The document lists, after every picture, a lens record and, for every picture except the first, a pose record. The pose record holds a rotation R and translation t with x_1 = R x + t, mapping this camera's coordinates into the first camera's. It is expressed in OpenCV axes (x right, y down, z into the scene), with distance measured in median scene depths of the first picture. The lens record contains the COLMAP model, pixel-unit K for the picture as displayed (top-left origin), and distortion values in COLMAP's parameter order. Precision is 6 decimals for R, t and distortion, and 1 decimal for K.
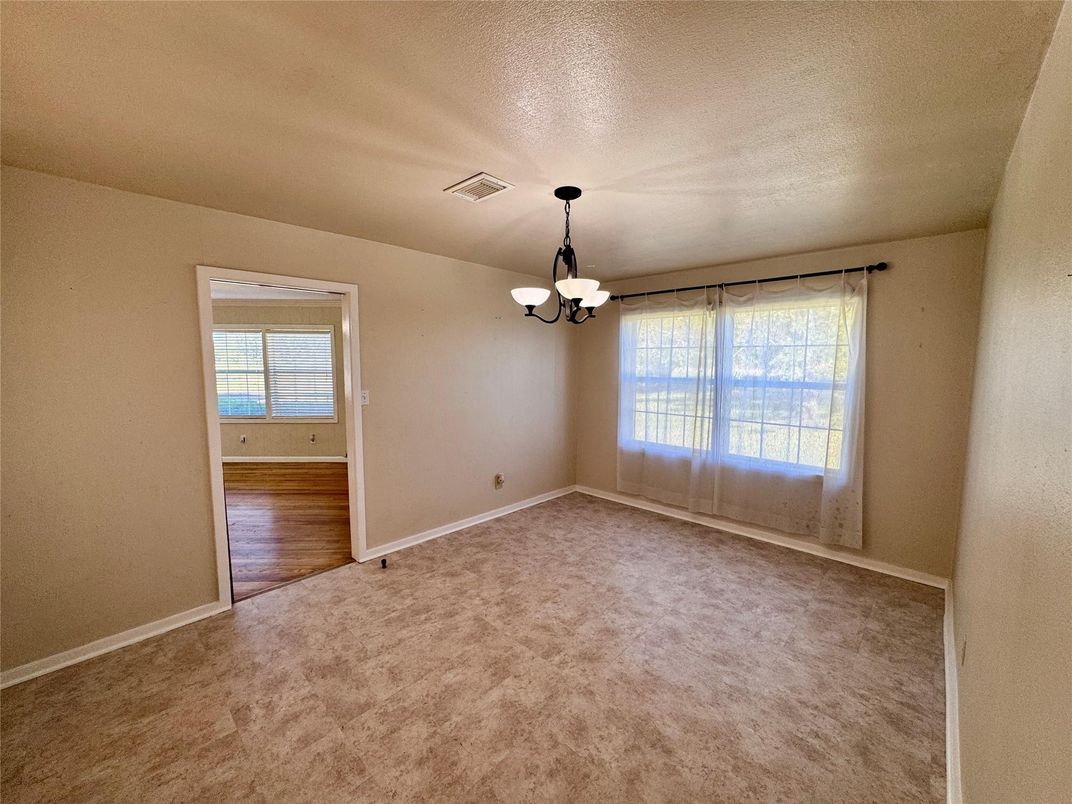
lens RADIAL K [[431.4, 0, 534.2], [0, 431.4, 402.1], [0, 0, 1]] dist [-0.003509, -0.000503]
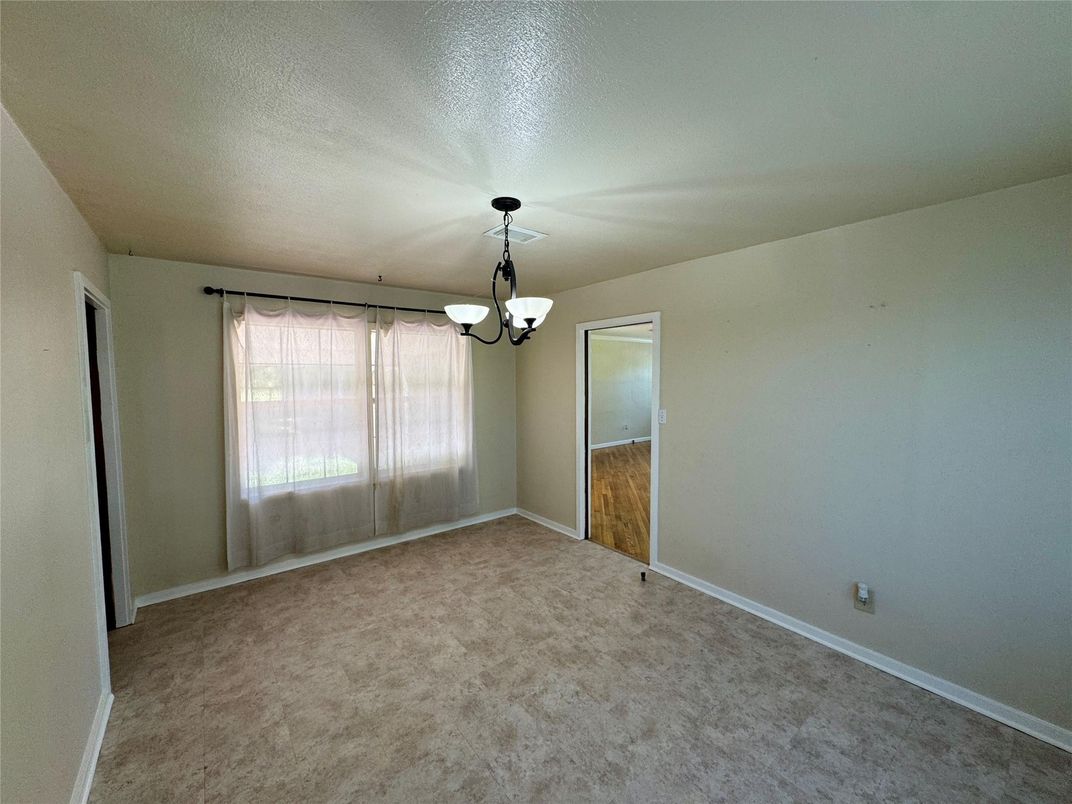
lens RADIAL K [[431.4, 0, 534.3], [0, 431.4, 402.1], [0, 0, 1]] dist [-0.003509, -0.000503]
pose [[-0.148218, 0.058402, -0.987229, 0.893242], [-0.092319, 0.993079, 0.072609, -0.118428], [0.984636, 0.101902, -0.141800, 1.101437]]
